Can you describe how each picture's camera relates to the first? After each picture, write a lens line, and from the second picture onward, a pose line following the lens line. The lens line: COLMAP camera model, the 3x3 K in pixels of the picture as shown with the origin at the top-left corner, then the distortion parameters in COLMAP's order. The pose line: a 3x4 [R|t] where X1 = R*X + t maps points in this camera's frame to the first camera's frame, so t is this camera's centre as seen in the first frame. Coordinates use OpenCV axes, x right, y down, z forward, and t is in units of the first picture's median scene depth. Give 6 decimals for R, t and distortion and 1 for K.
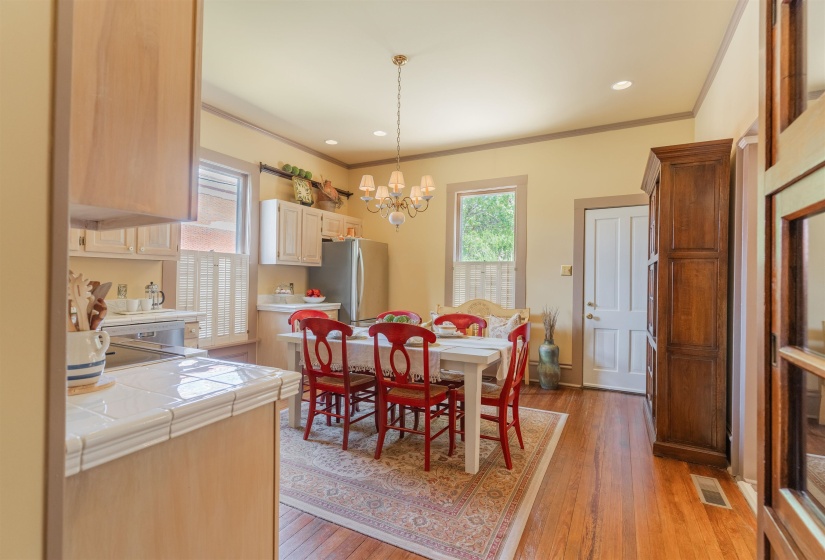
lens RADIAL K [[392.4, 0, 408.7], [0, 392.4, 278.4], [0, 0, 1]] dist [0.004303, 0.000181]
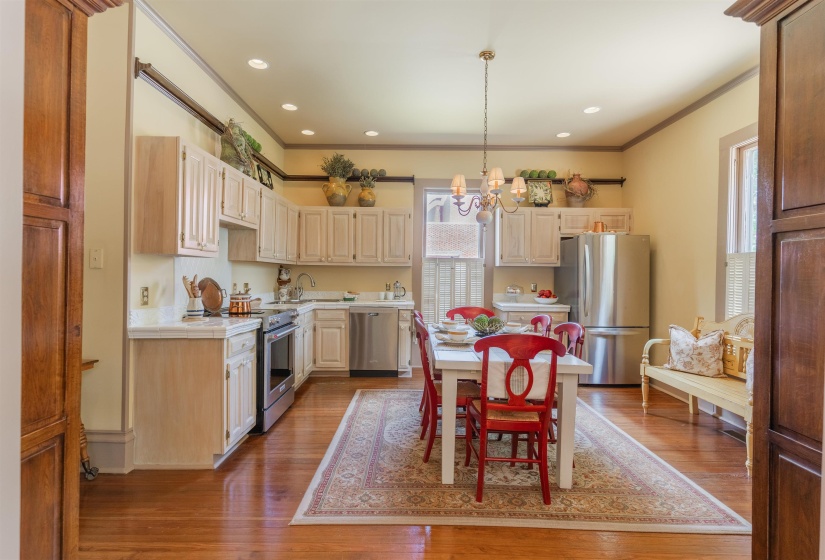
lens RADIAL K [[392.4, 0, 409.8], [0, 392.4, 277.9], [0, 0, 1]] dist [0.004303, 0.000181]
pose [[0.472240, -0.003630, -0.881463, 0.486683], [-0.002391, 0.999983, -0.005399, 0.003884], [0.881467, 0.004657, 0.472223, 0.240914]]
